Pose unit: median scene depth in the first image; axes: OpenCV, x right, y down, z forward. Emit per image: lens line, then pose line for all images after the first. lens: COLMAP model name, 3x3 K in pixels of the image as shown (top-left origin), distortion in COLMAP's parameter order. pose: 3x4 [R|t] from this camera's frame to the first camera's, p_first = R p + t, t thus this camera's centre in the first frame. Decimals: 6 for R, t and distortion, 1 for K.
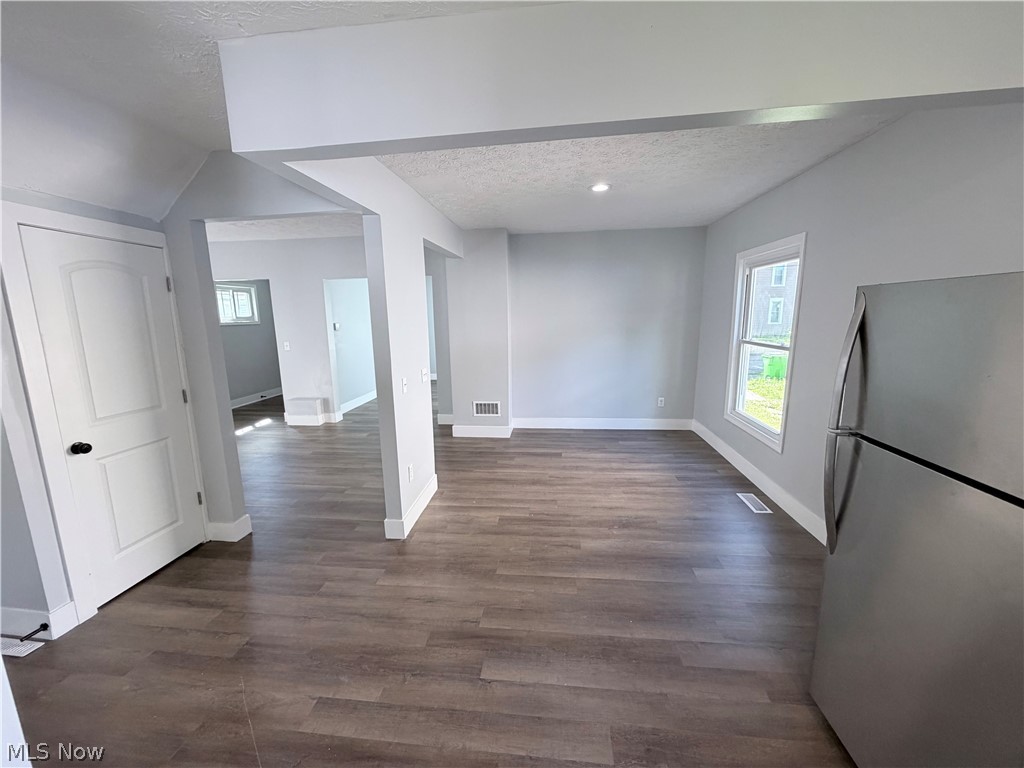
lens RADIAL K [[408.9, 0, 508.5], [0, 408.9, 386.2], [0, 0, 1]] dist [-0.001020, 0.000409]
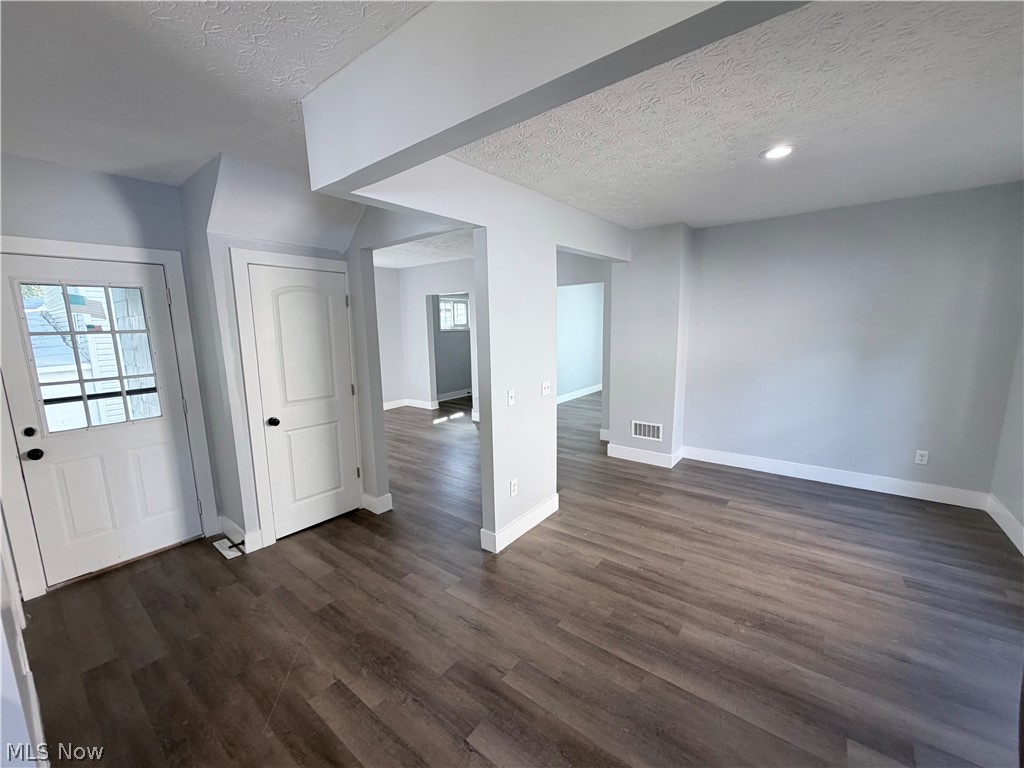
lens RADIAL K [[408.9, 0, 508.2], [0, 408.9, 386.2], [0, 0, 1]] dist [-0.001020, 0.000409]
pose [[0.852086, 0.082270, -0.516896, 0.202684], [-0.089963, 0.995893, 0.010207, -0.032297], [0.515612, 0.037804, 0.855988, 0.132050]]
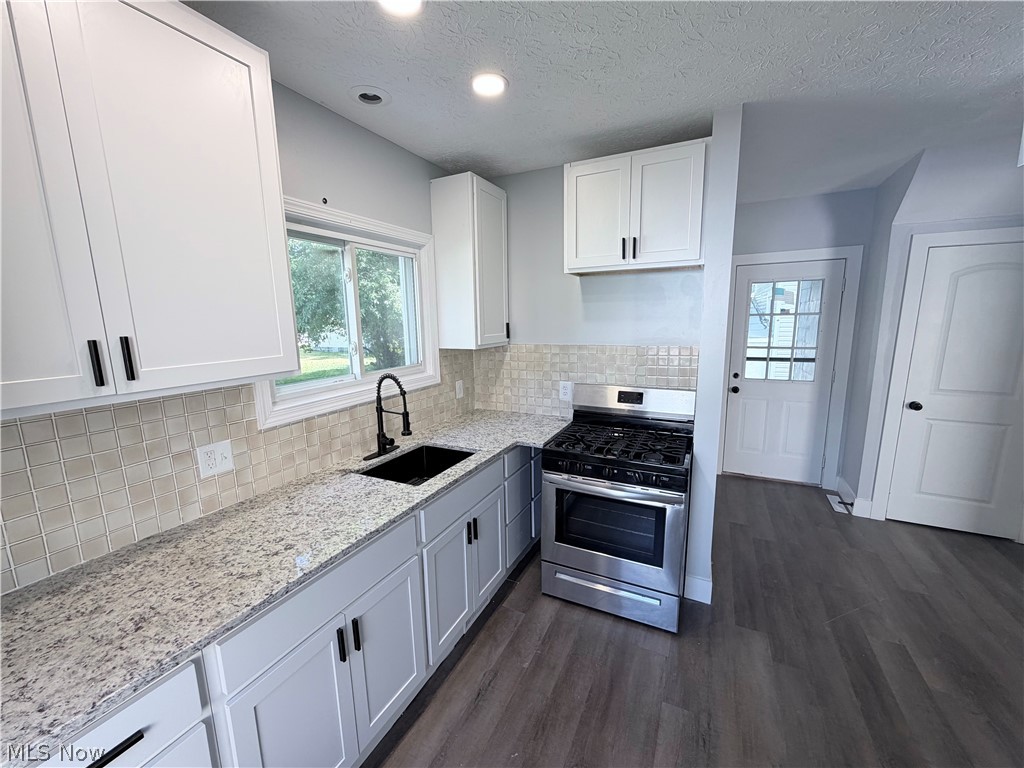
lens RADIAL K [[408.9, 0, 509.3], [0, 408.9, 386.4], [0, 0, 1]] dist [-0.001020, 0.000409]
pose [[-0.338357, 0.181557, -0.923337, 0.410281], [-0.144828, 0.959473, 0.241735, -0.027883], [0.929806, 0.215517, -0.298350, 0.072720]]
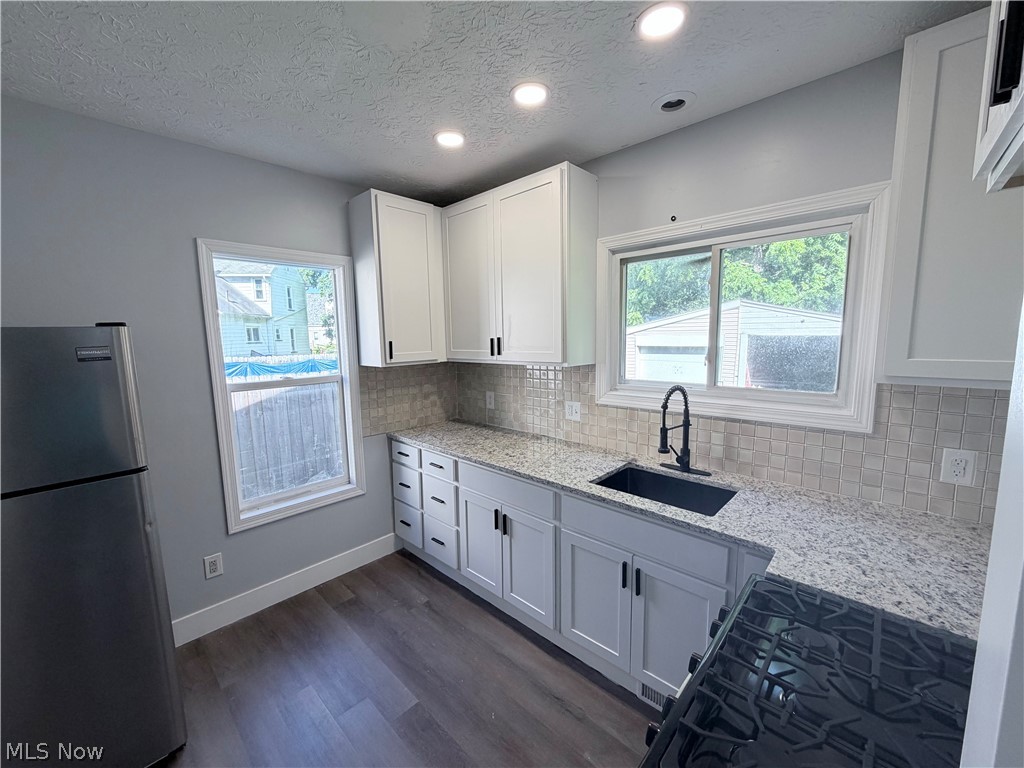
lens RADIAL K [[408.9, 0, 508.6], [0, 408.9, 386.5], [0, 0, 1]] dist [-0.001020, 0.000409]
pose [[-0.798371, -0.042730, 0.600648, -0.209782], [0.142281, 0.955849, 0.257117, -0.051190], [-0.585115, 0.290735, -0.757043, 0.278113]]
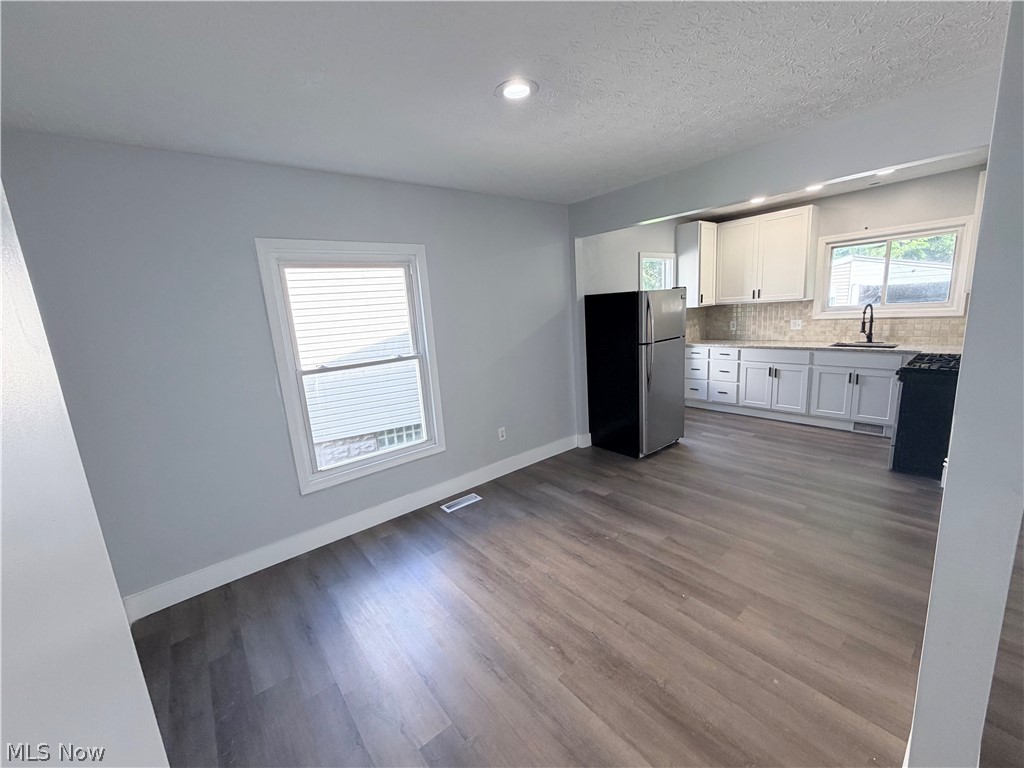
lens RADIAL K [[408.9, 0, 508.8], [0, 408.9, 386.4], [0, 0, 1]] dist [-0.001020, 0.000409]
pose [[-0.710666, -0.065830, 0.700443, -0.171732], [0.209358, 0.930719, 0.299886, -0.250322], [-0.671657, 0.359762, -0.647649, 1.371742]]
